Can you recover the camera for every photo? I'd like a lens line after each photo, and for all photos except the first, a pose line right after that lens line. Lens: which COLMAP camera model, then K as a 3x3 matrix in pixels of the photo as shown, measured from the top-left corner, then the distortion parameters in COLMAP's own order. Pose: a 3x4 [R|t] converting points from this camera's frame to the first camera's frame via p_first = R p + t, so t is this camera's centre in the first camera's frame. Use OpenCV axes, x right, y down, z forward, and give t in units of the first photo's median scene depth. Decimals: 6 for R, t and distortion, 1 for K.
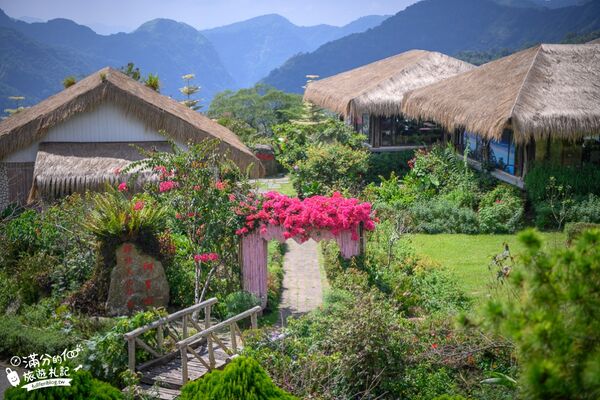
lens RADIAL K [[896.9, 0, 297.6], [0, 896.9, 198.9], [0, 0, 1]] dist [0.201335, 0.000000]
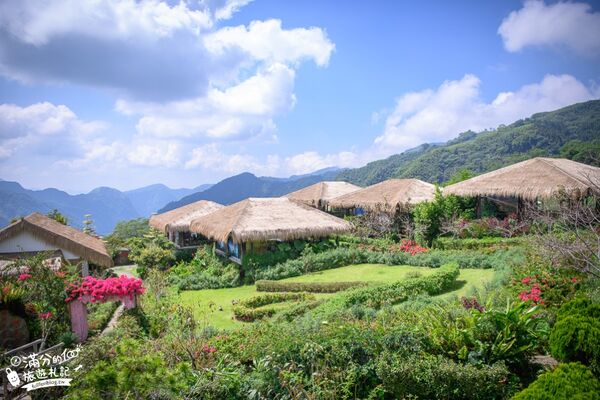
lens RADIAL K [[417.1, 0, 301.8], [0, 417.1, 199.2], [0, 0, 1]] dist [-0.074107, 0.017646]
pose [[0.954464, -0.018006, 0.297783, 0.095339], [0.066061, 0.986153, -0.152113, -0.005512], [-0.290921, 0.164859, 0.942437, 0.022852]]
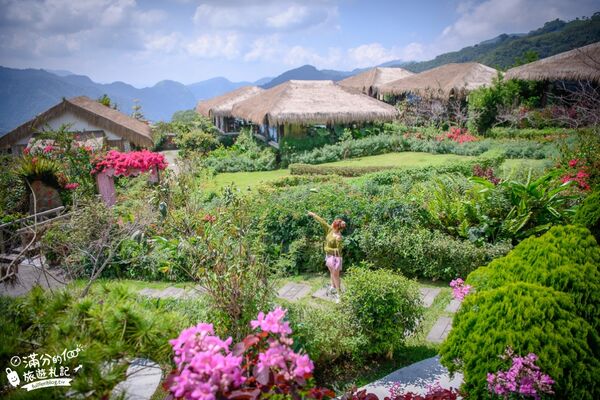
lens RADIAL K [[417.1, 0, 301.5], [0, 417.1, 199.0], [0, 0, 1]] dist [-0.074107, 0.017646]
pose [[0.987871, -0.043709, 0.149000, 0.149835], [0.030869, 0.995693, 0.087419, 0.019753], [-0.152179, -0.081759, 0.984965, 0.052288]]
